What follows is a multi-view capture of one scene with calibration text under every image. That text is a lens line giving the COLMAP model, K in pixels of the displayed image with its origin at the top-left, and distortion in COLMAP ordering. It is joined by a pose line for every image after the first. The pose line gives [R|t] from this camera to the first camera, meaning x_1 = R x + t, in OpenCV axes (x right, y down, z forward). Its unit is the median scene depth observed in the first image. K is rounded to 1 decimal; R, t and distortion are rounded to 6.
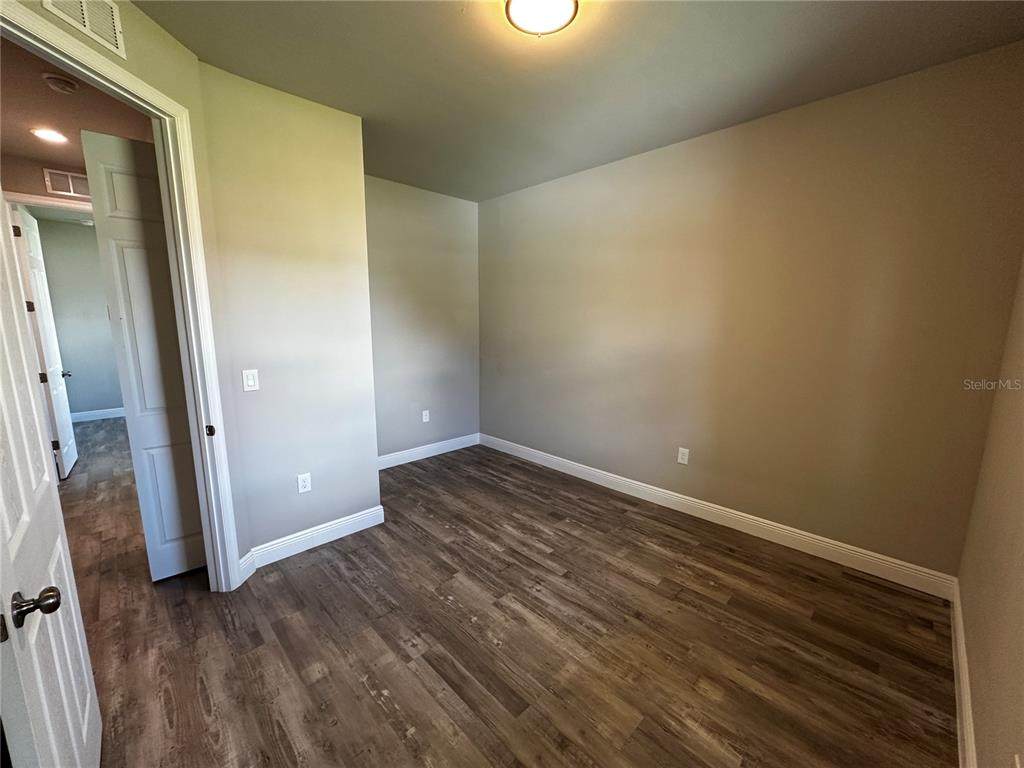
lens RADIAL K [[407.5, 0, 515.3], [0, 407.5, 383.5], [0, 0, 1]] dist [-0.000905, 0.000481]
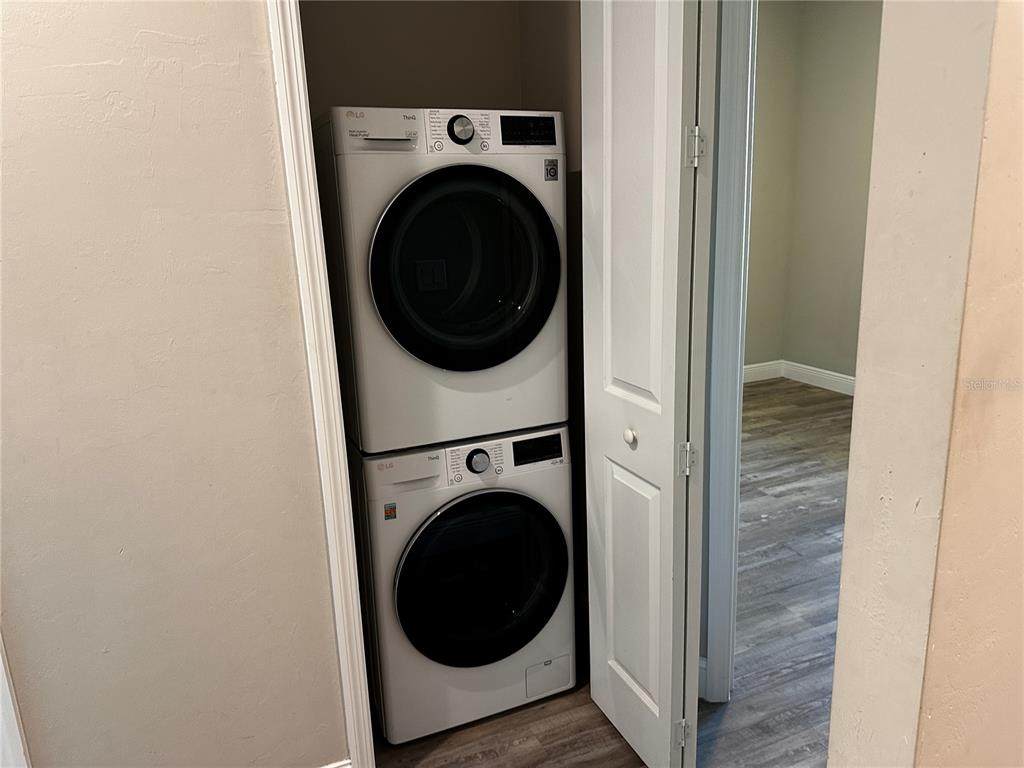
lens RADIAL K [[726.4, 0, 512.2], [0, 726.4, 382.9], [0, 0, 1]] dist [-0.006100, -0.002922]
pose [[0.360896, -0.243907, 0.900146, -1.577443], [0.179414, 0.965323, 0.189635, -0.104293], [-0.915185, 0.093060, 0.392142, 0.851323]]
